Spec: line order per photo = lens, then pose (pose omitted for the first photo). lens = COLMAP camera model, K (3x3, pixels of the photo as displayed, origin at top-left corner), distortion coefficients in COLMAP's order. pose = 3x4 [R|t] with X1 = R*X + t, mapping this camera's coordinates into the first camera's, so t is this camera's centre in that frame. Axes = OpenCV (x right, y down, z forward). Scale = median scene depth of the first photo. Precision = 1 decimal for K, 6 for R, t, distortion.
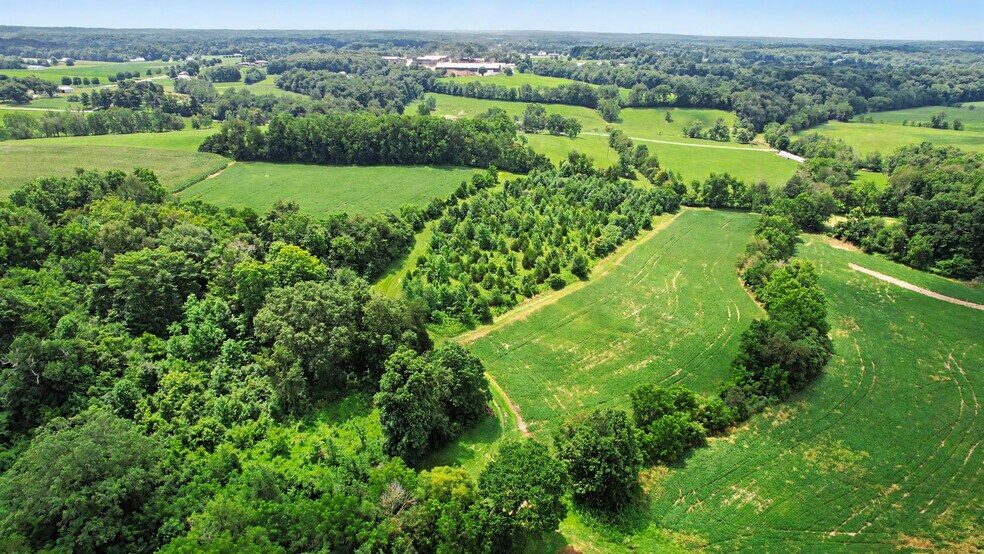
lens RADIAL K [[636.4, 0, 496.7], [0, 636.4, 282.9], [0, 0, 1]] dist [-0.065146, 0.061964]
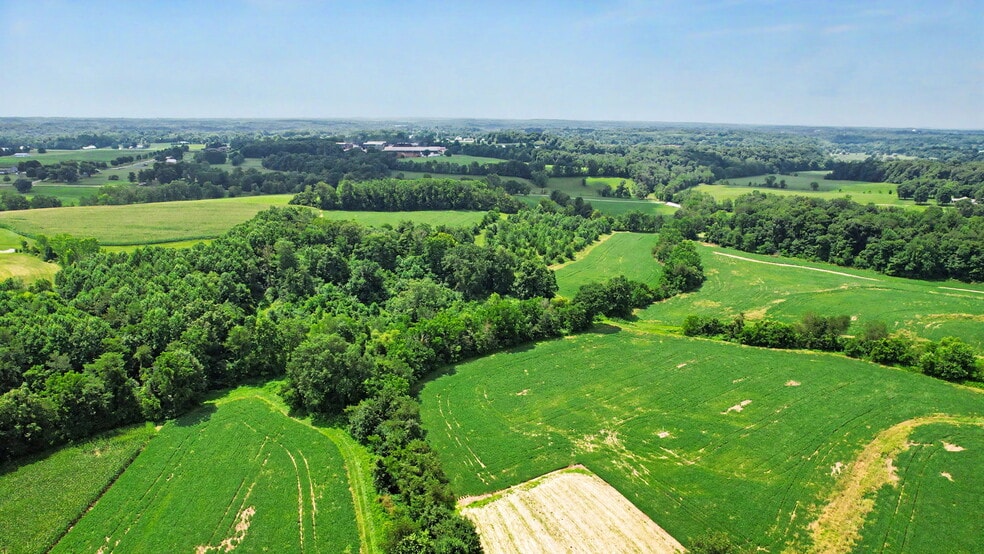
lens RADIAL K [[636.4, 0, 496.7], [0, 636.4, 282.9], [0, 0, 1]] dist [-0.065146, 0.061964]
pose [[0.986753, -0.043909, 0.156176, -0.243064], [0.062981, 0.990853, -0.119346, 0.176456], [-0.149507, 0.127601, 0.980492, -0.487080]]
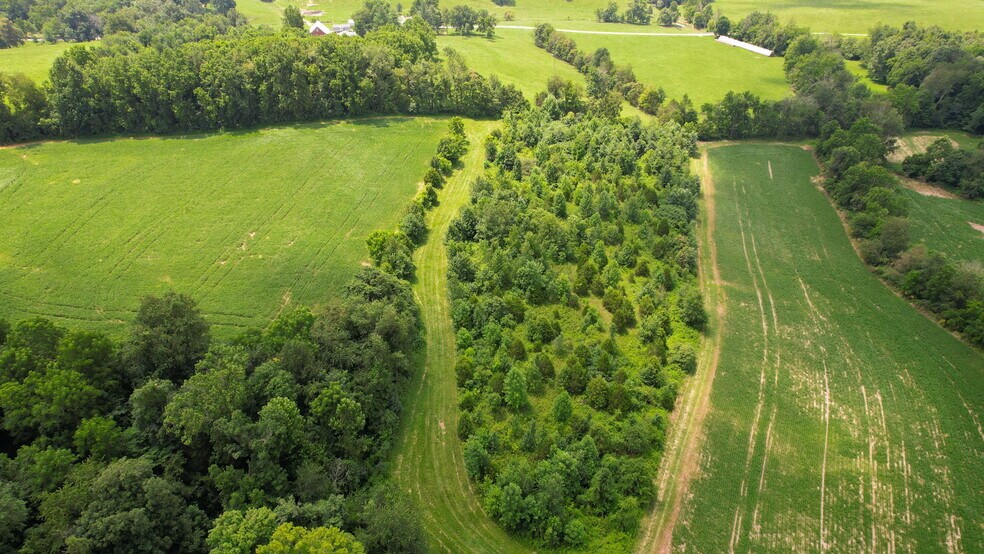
lens RADIAL K [[636.4, 0, 491.8], [0, 636.4, 284.8], [0, 0, 1]] dist [-0.065146, 0.061964]
pose [[0.961358, -0.153929, 0.228248, -0.134230], [0.107190, 0.972943, 0.204674, -0.135246], [-0.253577, -0.172300, 0.951846, 0.323430]]
